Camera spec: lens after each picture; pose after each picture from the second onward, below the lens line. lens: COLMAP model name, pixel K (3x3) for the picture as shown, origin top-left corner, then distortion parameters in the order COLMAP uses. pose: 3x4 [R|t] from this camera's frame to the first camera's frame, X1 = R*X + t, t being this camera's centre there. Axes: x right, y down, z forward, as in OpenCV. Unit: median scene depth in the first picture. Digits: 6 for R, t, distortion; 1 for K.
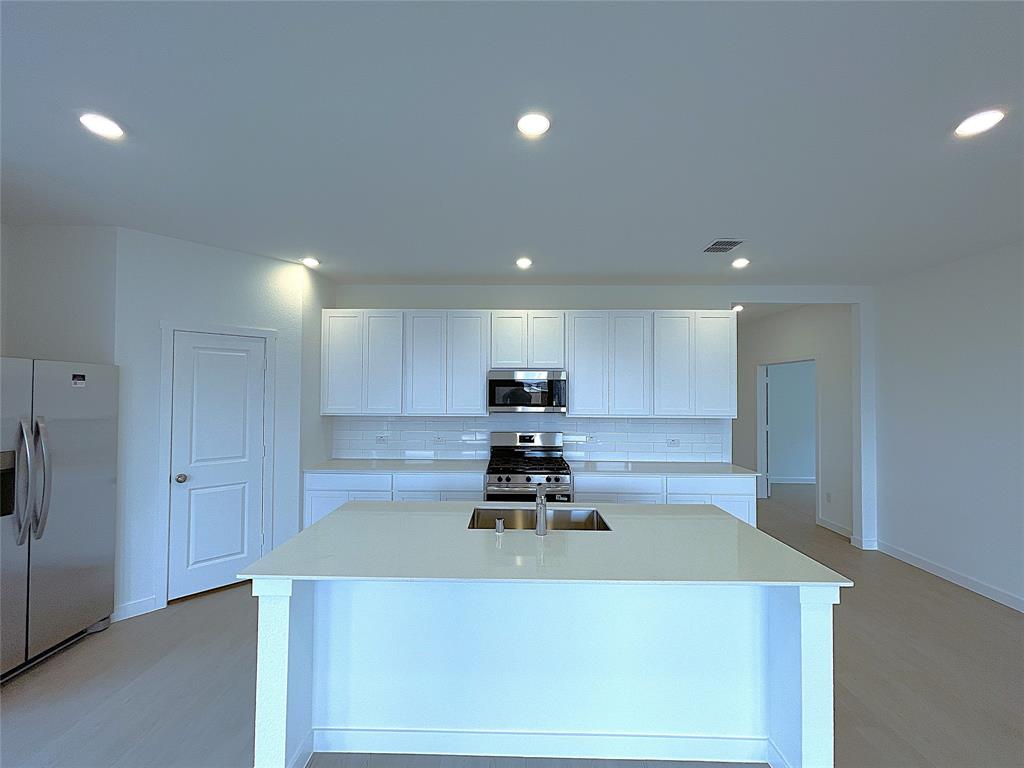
lens RADIAL K [[410.5, 0, 509.1], [0, 410.5, 384.1], [0, 0, 1]] dist [-0.001062, -0.000245]
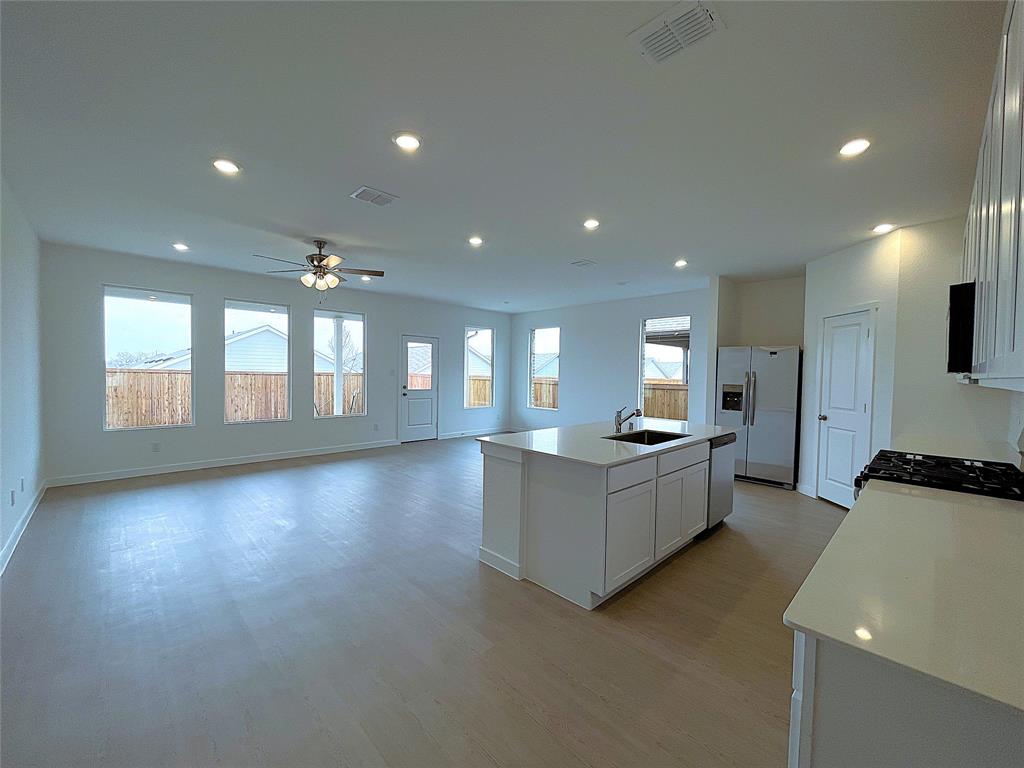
lens RADIAL K [[410.5, 0, 509.1], [0, 410.5, 384.1], [0, 0, 1]] dist [-0.001062, -0.000245]
pose [[-0.708601, 0.000691, -0.705609, 0.838569], [-0.008927, 0.999911, 0.009944, 0.083223], [0.705553, 0.013346, -0.708532, 0.992452]]
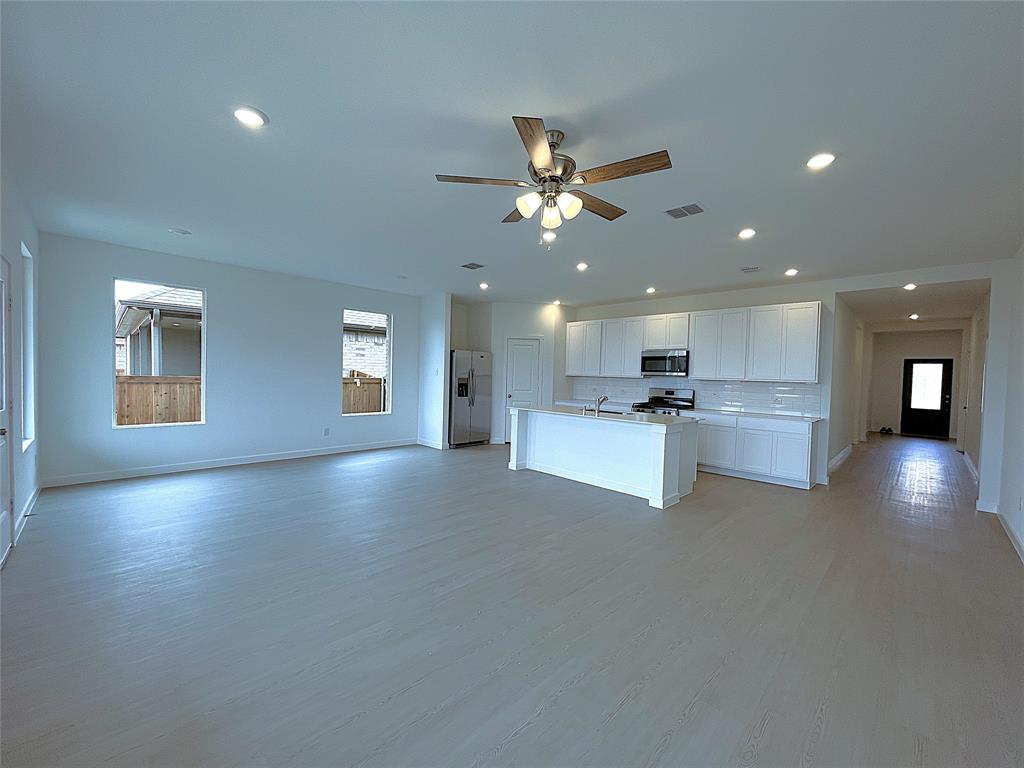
lens RADIAL K [[410.5, 0, 509.1], [0, 410.5, 384.1], [0, 0, 1]] dist [-0.001062, -0.000245]
pose [[0.715145, 0.031186, -0.698280, 0.794083], [-0.007711, 0.999295, 0.036732, 0.048206], [0.698933, -0.020884, 0.714882, -0.673340]]
